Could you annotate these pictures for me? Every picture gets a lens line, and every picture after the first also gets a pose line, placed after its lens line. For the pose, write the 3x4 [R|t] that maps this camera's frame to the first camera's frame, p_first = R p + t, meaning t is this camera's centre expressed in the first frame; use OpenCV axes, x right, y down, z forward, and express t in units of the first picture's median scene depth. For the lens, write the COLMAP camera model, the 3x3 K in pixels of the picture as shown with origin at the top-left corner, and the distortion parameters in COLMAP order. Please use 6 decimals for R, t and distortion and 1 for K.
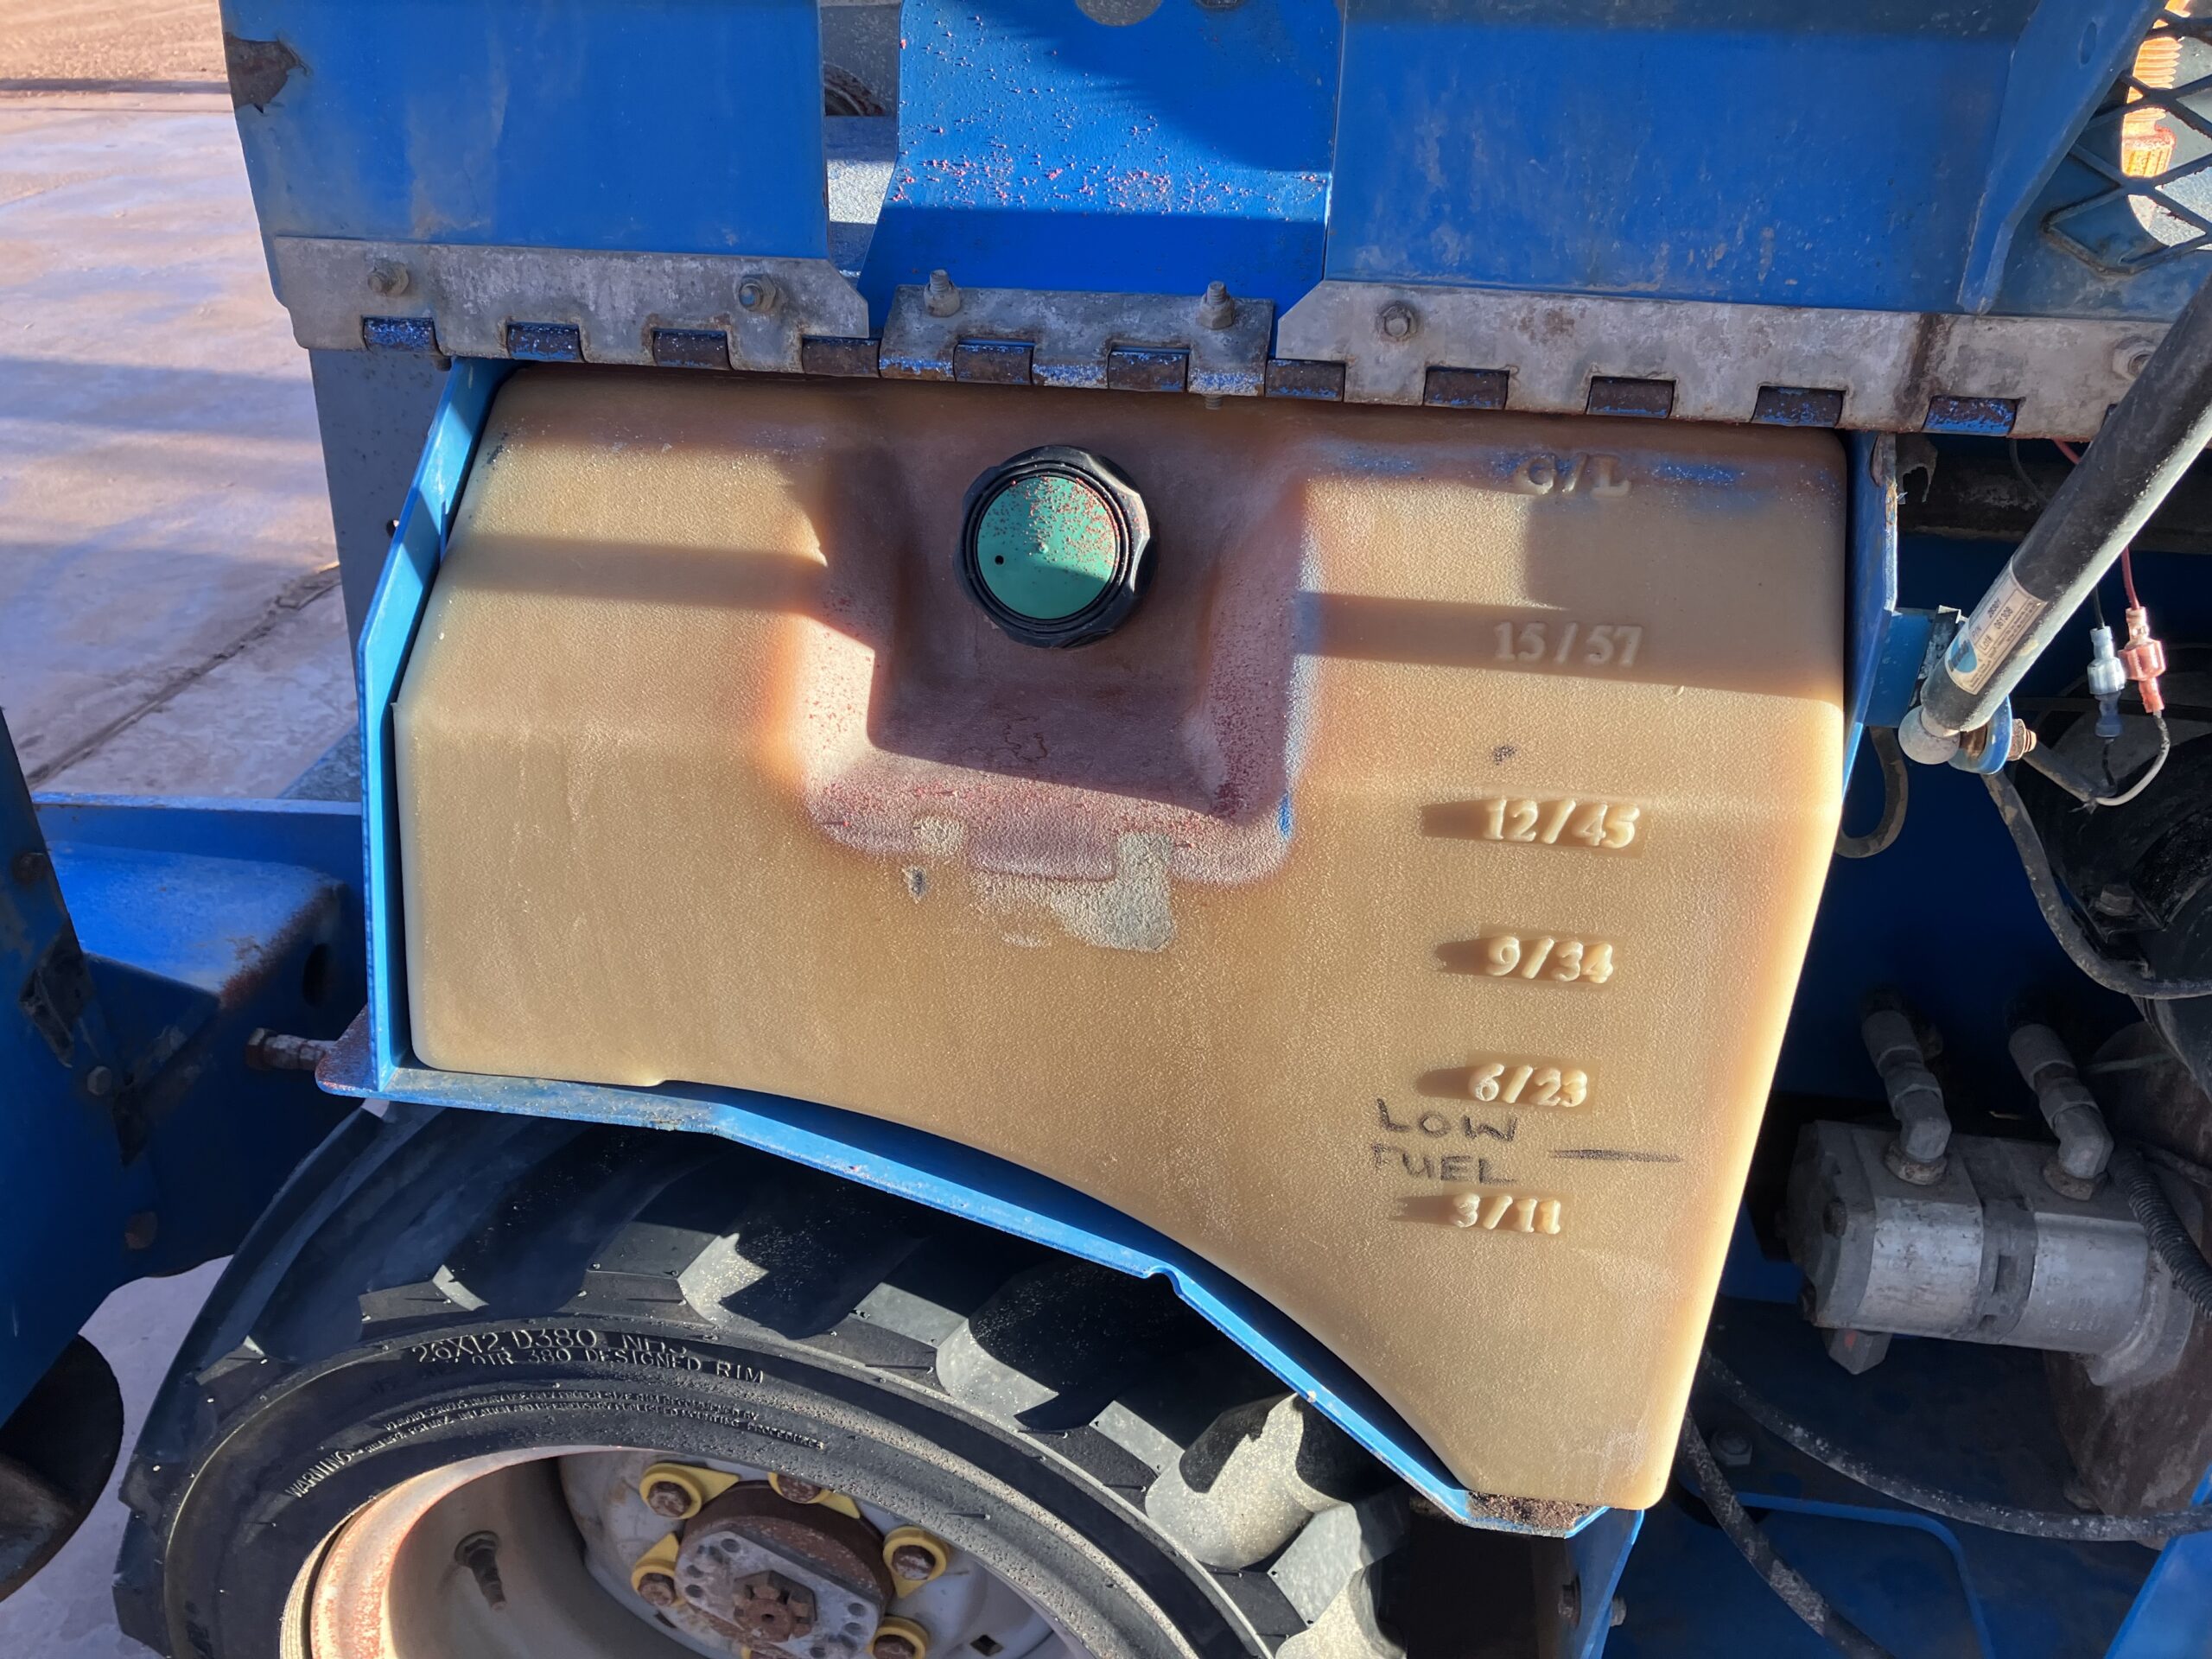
lens RADIAL K [[1773.1, 0, 1106.0], [0, 1773.1, 829.5], [0, 0, 1]] dist [0.003769, 0.002759]
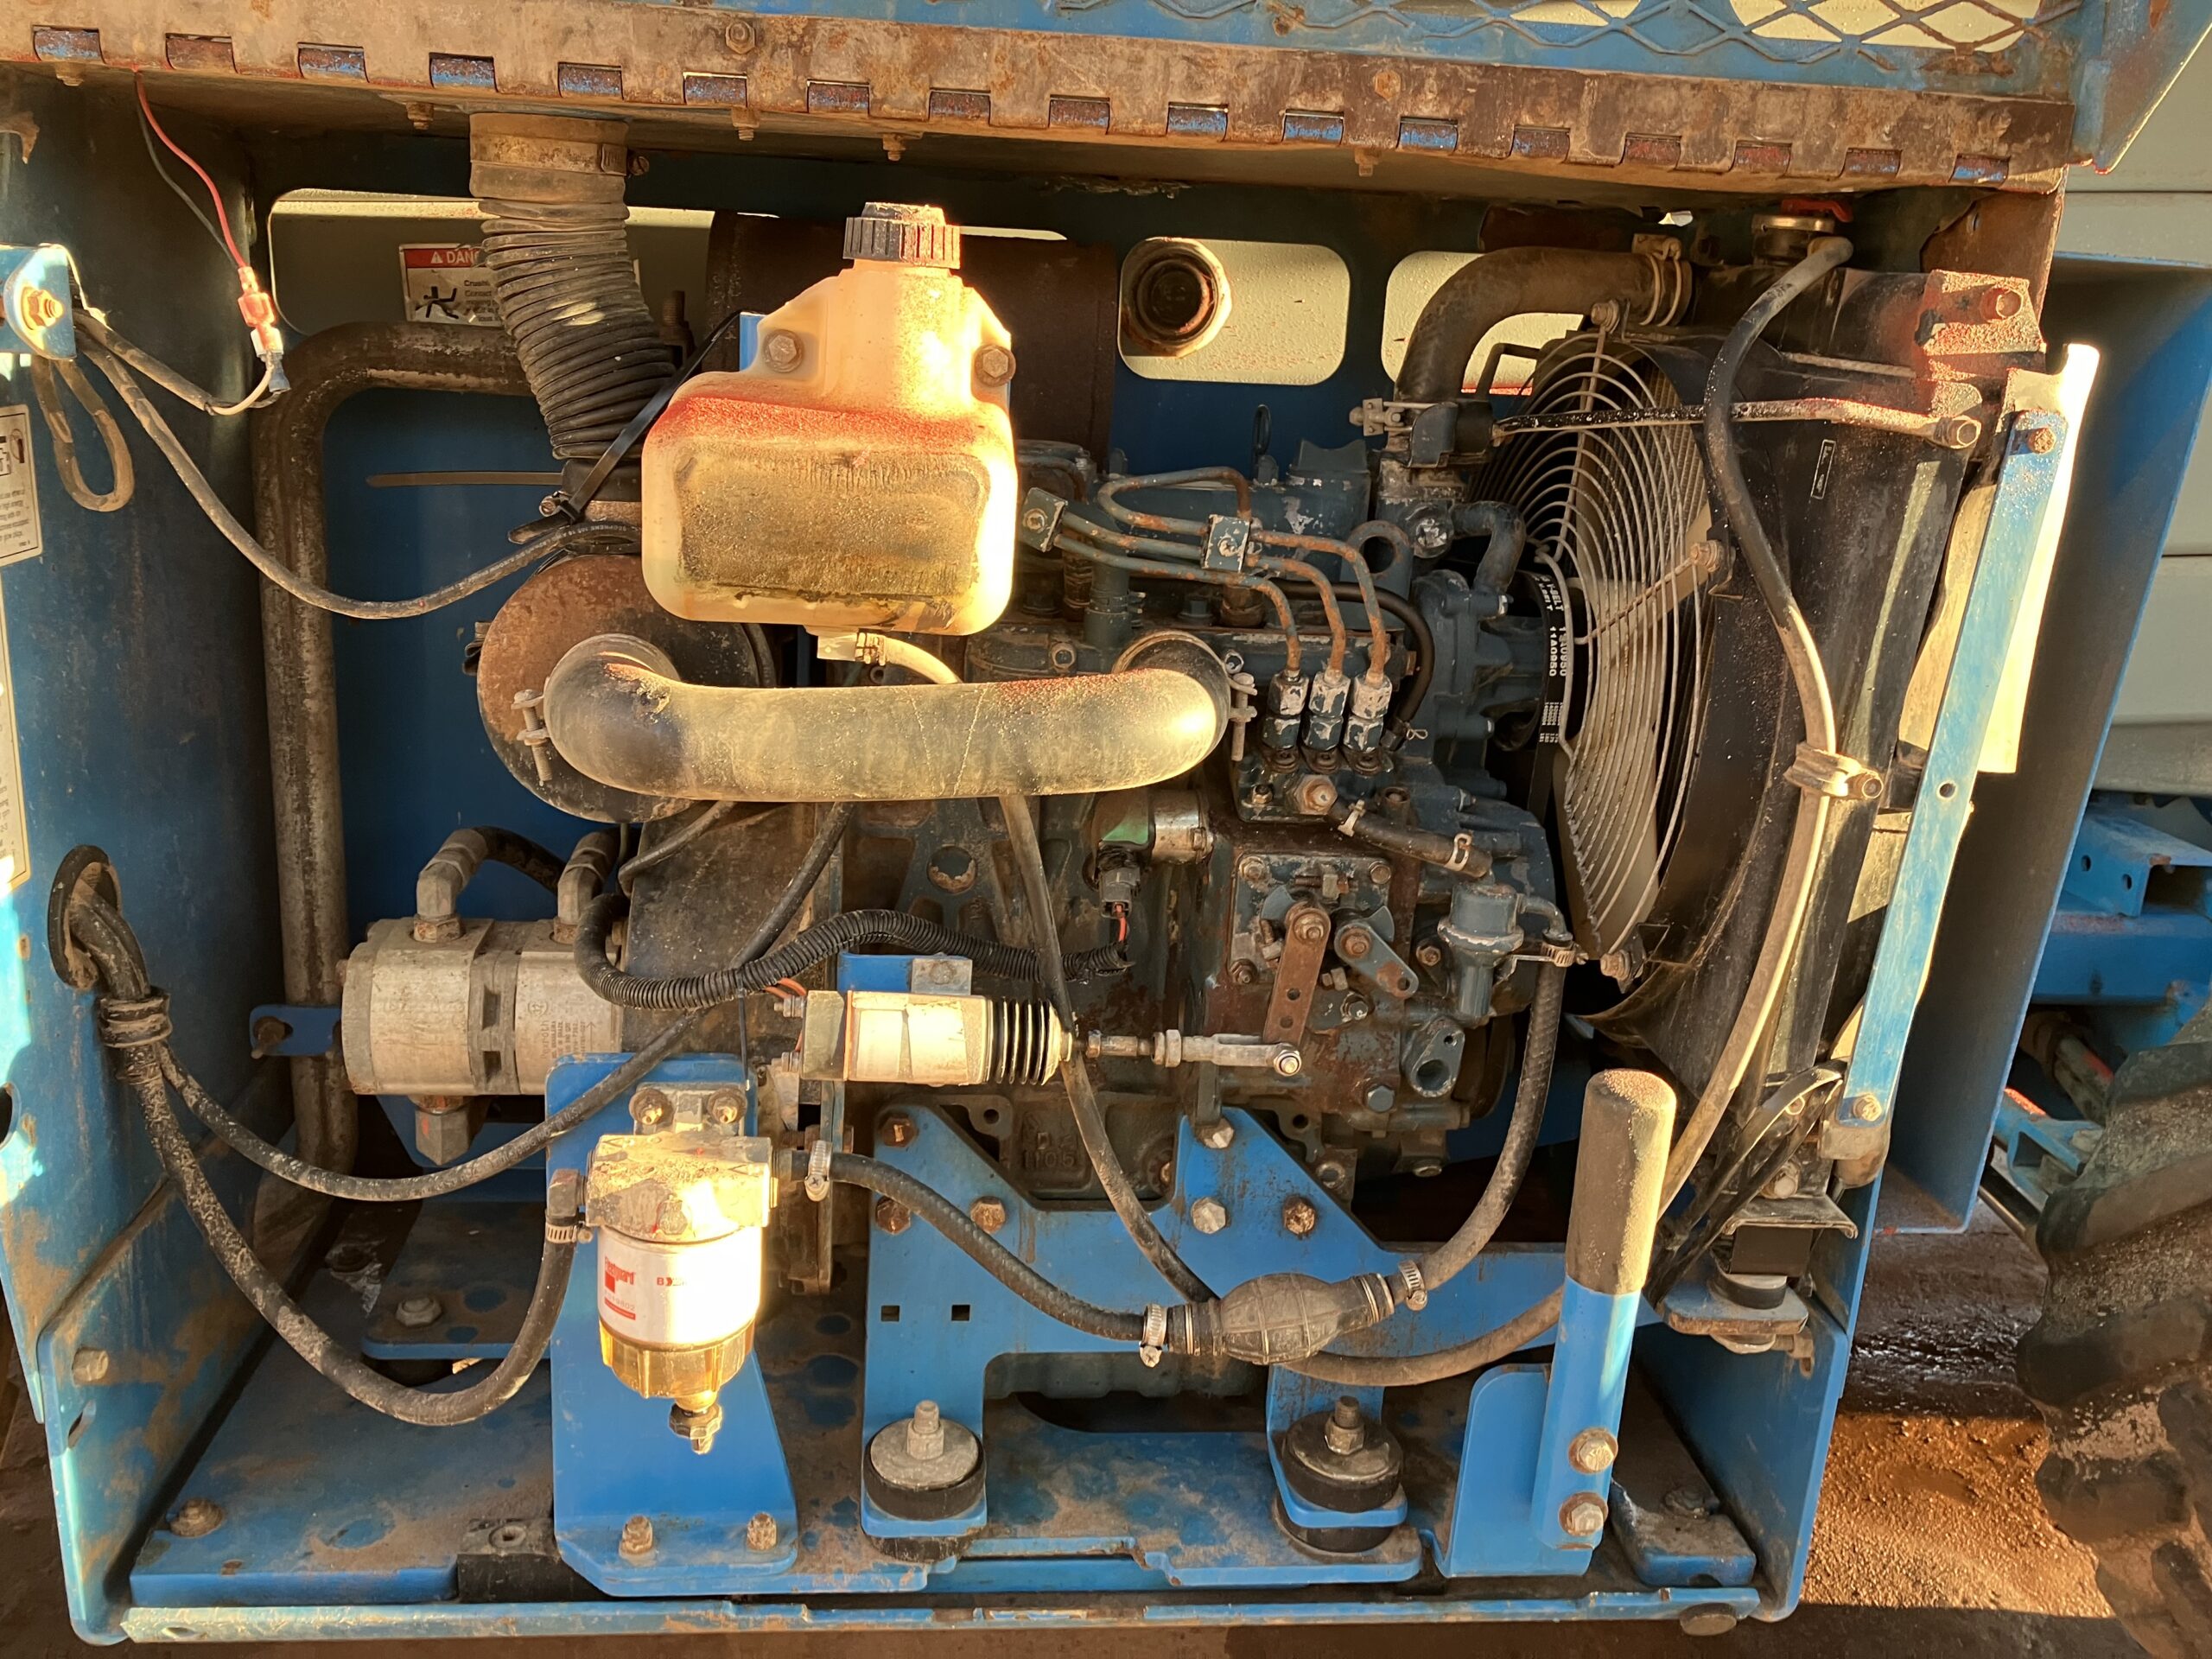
lens RADIAL K [[1773.1, 0, 1106.0], [0, 1773.1, 829.5], [0, 0, 1]] dist [0.003769, 0.002759]
pose [[0.975031, -0.027063, 0.220413, 0.639259], [0.083893, 0.963883, -0.252766, 0.456150], [-0.205612, 0.264946, 0.942087, -0.154913]]
